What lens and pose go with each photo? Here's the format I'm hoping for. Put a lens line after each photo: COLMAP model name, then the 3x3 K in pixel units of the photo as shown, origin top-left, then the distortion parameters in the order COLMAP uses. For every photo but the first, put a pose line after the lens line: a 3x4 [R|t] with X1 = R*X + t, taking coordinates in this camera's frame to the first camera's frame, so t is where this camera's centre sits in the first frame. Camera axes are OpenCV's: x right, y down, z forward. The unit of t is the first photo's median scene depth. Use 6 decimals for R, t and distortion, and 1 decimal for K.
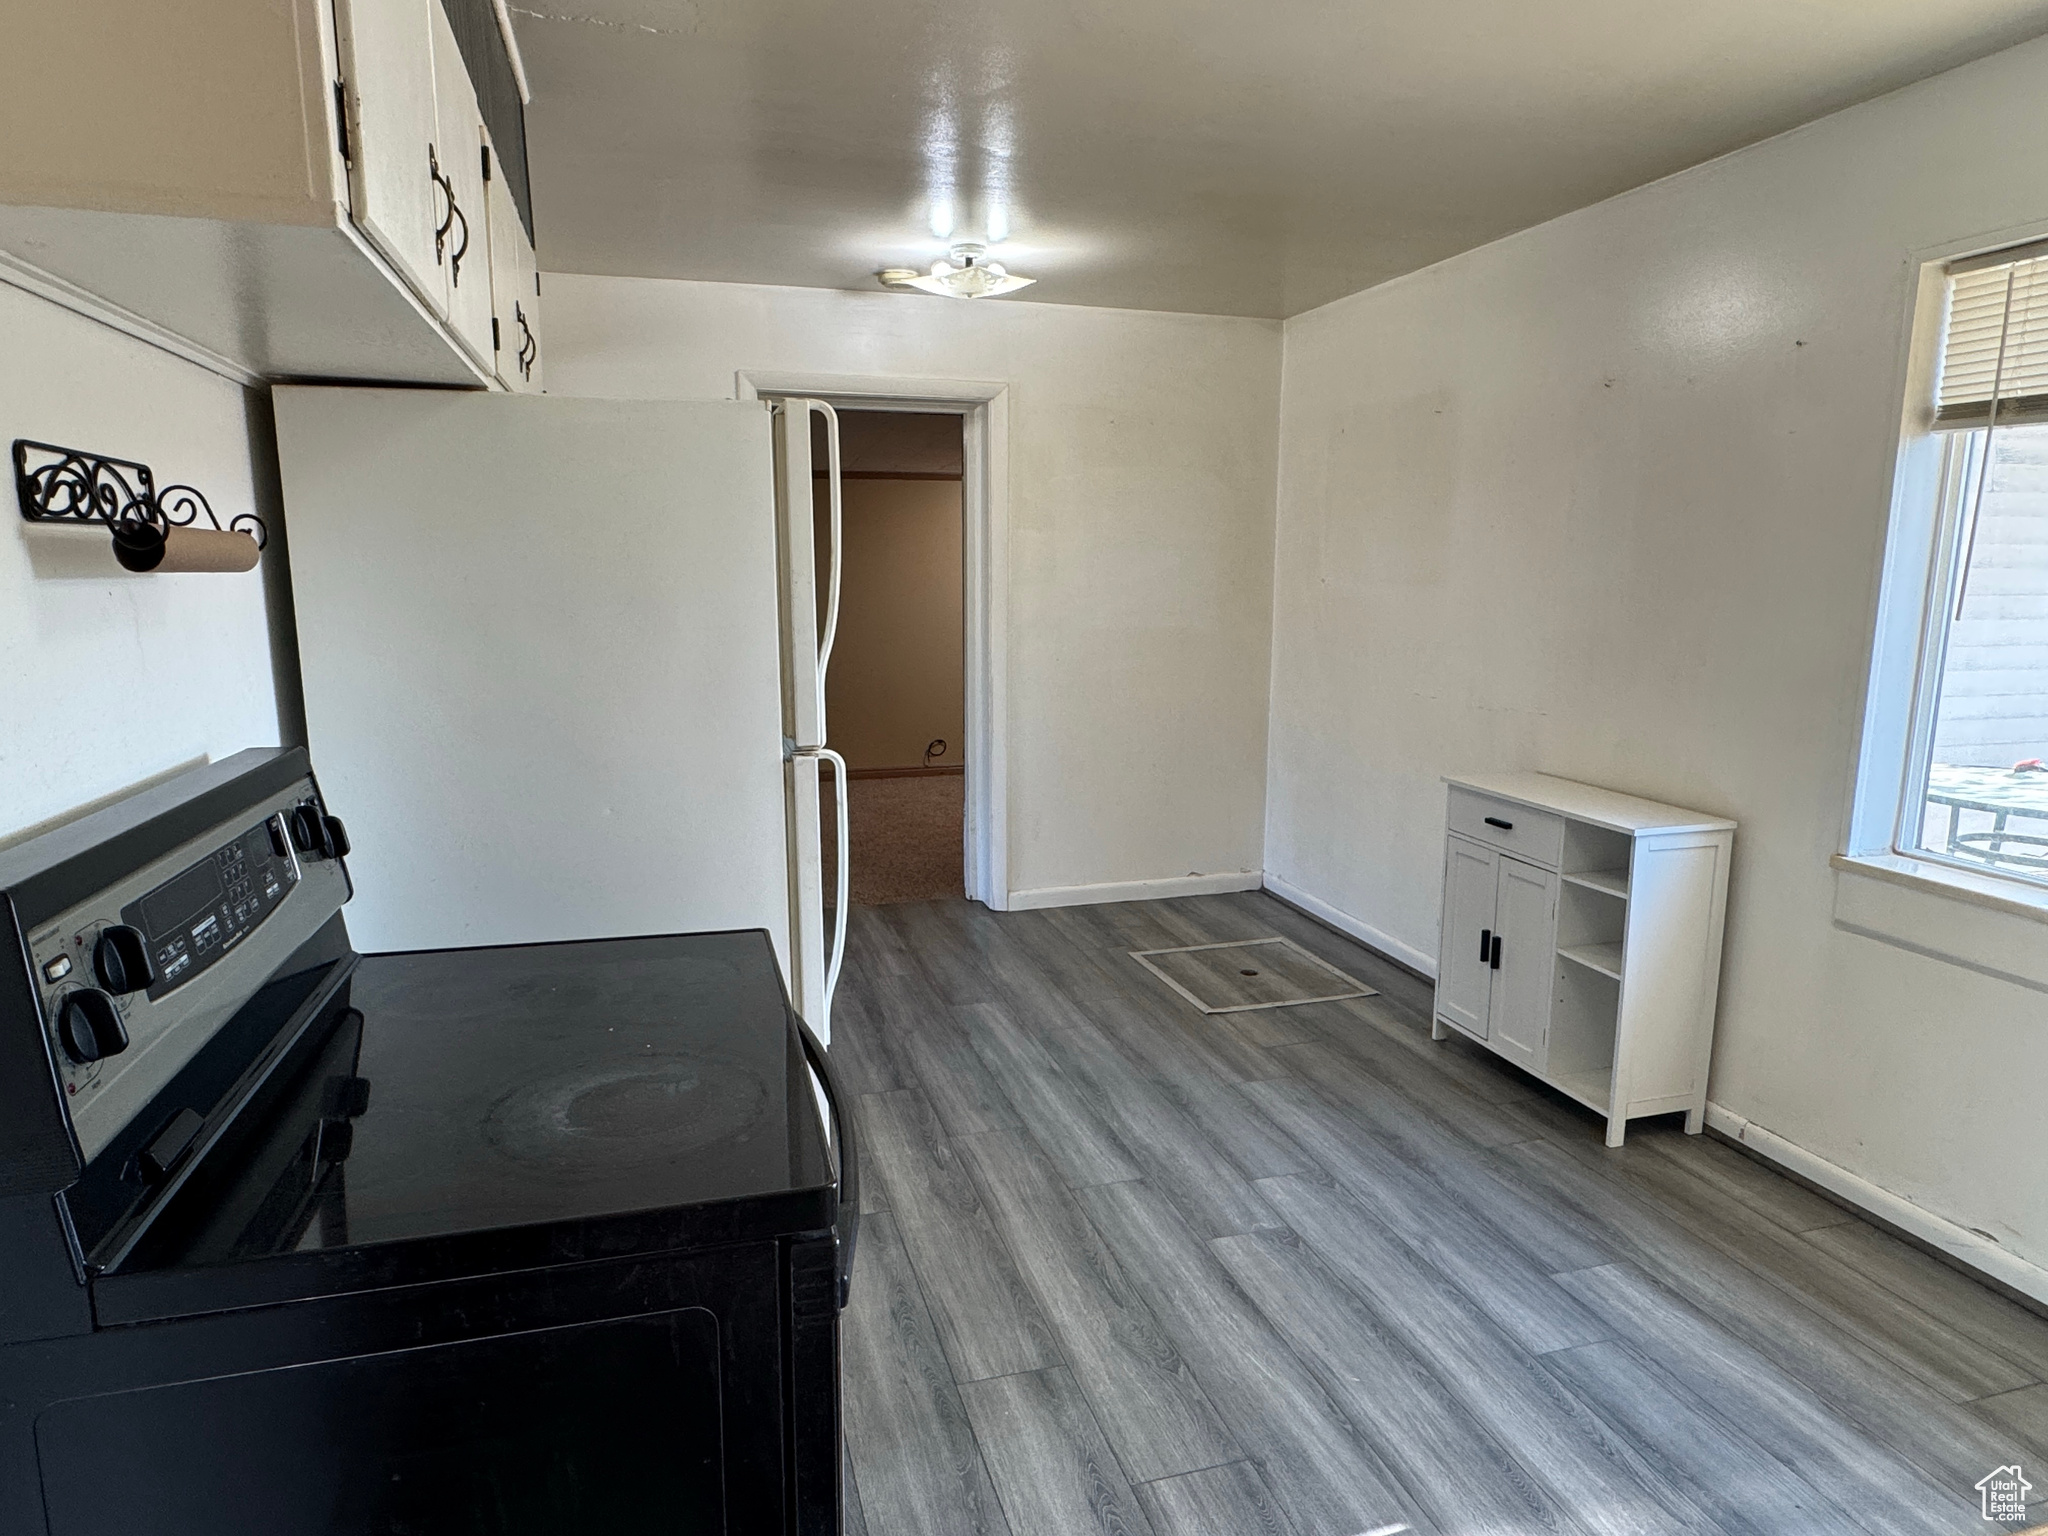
lens RADIAL K [[1194.9, 0, 1021.7], [0, 1194.9, 770.1], [0, 0, 1]] dist [0.001001, 0.000943]
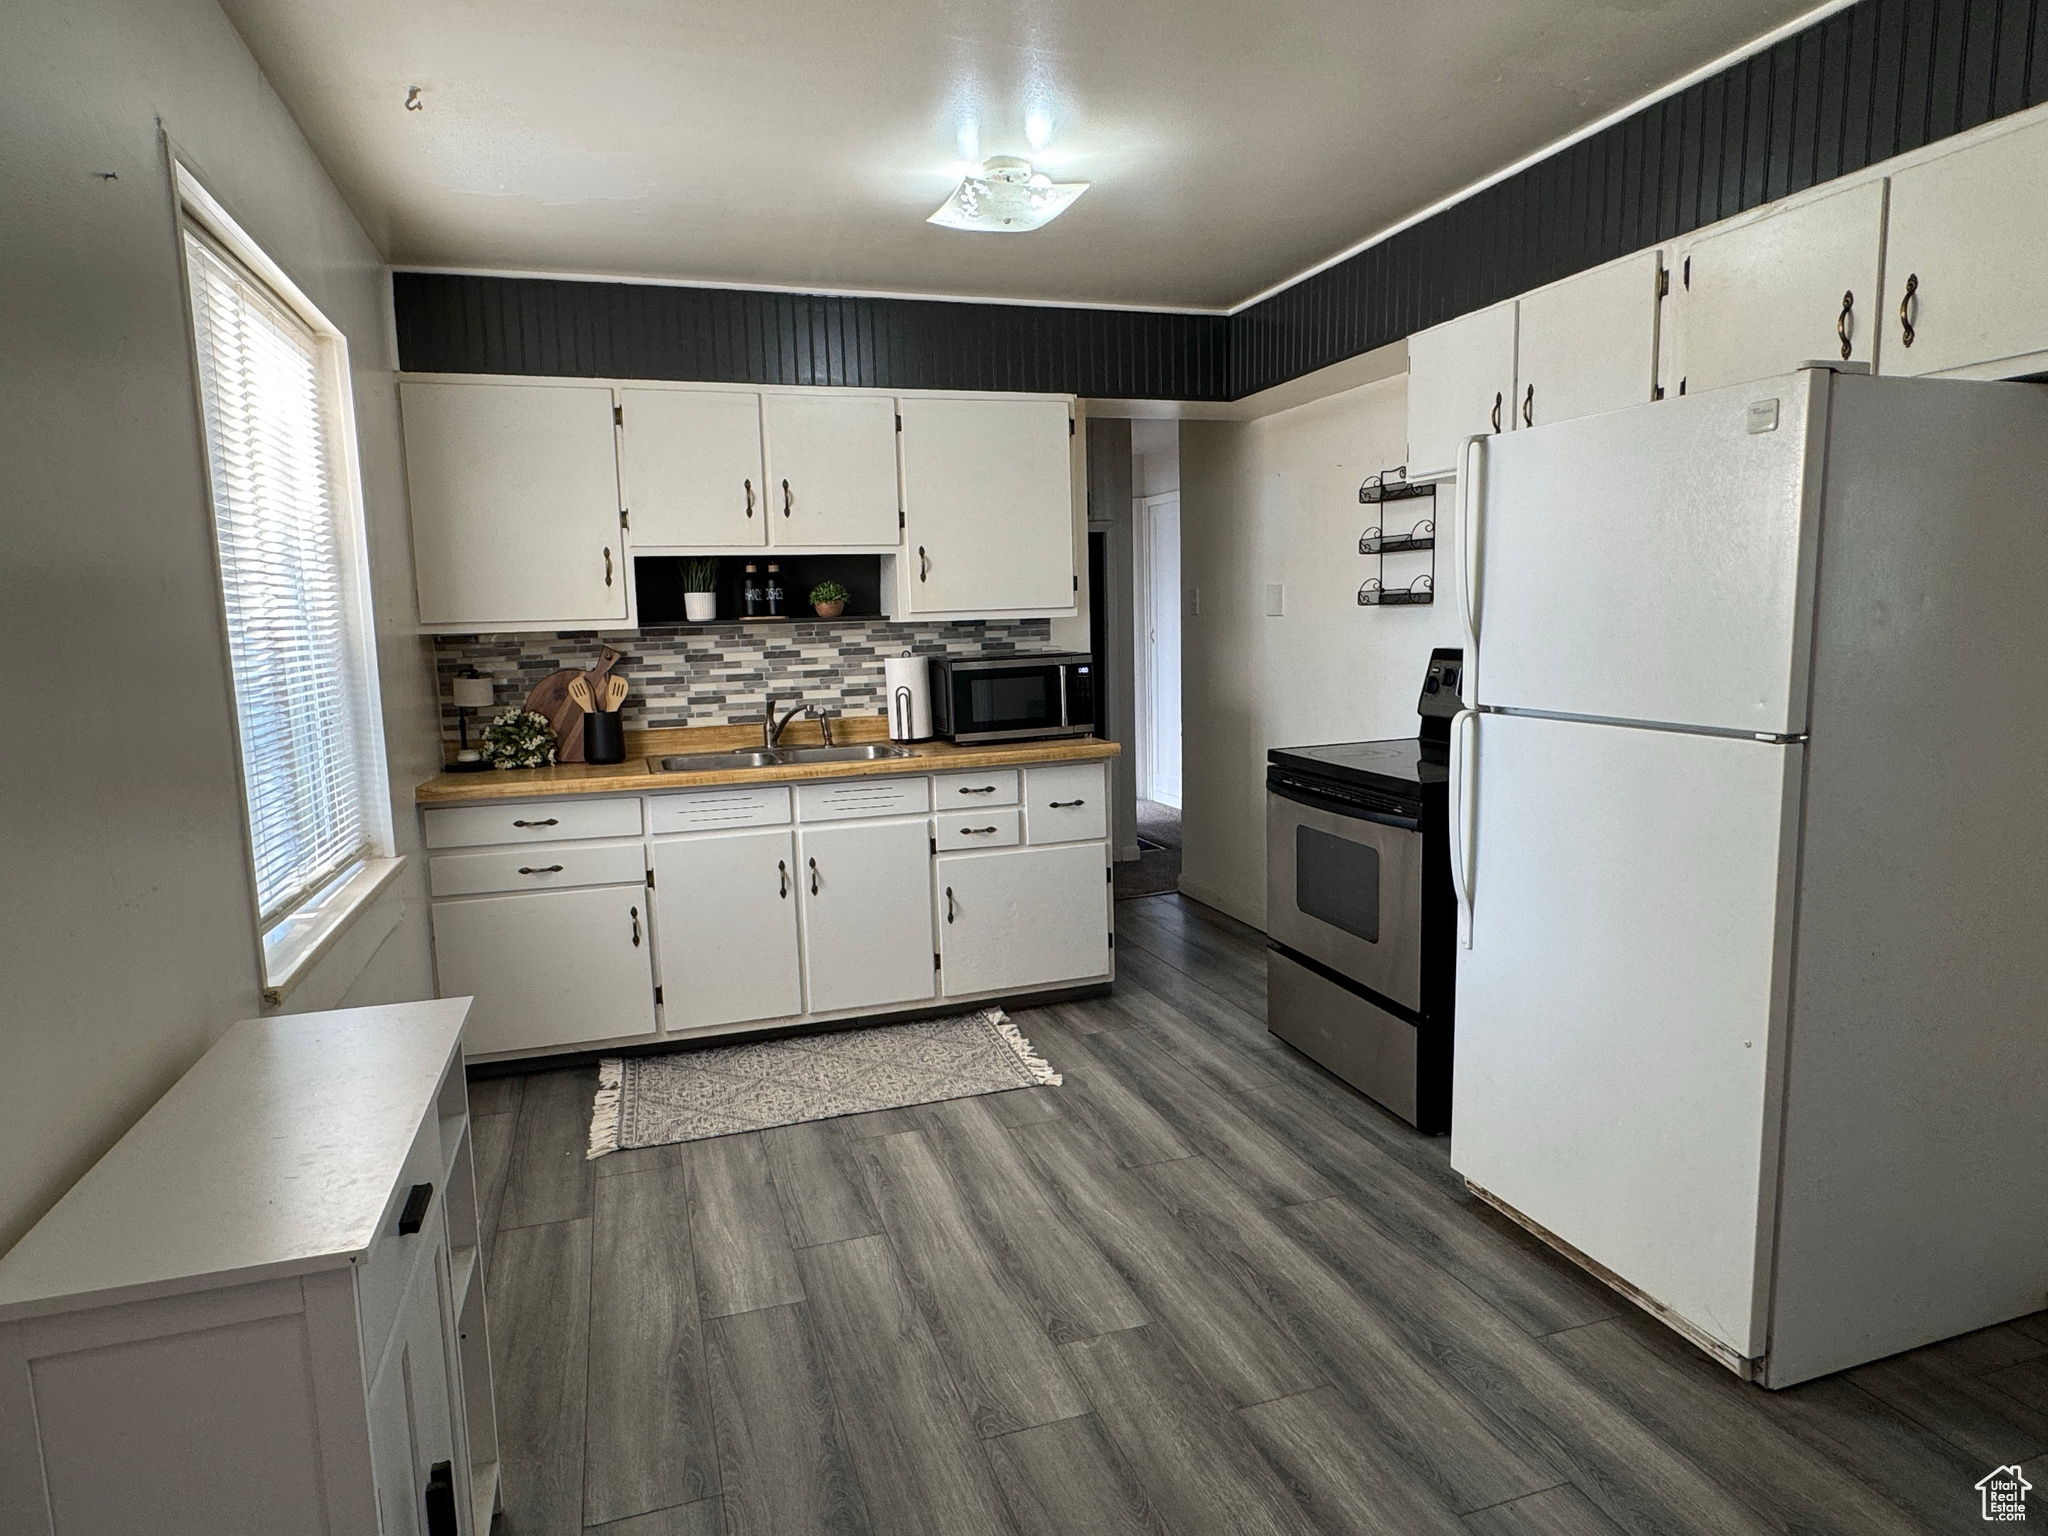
lens RADIAL K [[1194.9, 0, 1023.0], [0, 1194.9, 770.3], [0, 0, 1]] dist [0.001001, 0.000943]
pose [[-0.999267, 0.028091, -0.026002, 0.278819], [0.019045, 0.954112, 0.298843, -0.283157], [0.033203, 0.298129, -0.953948, 1.827577]]
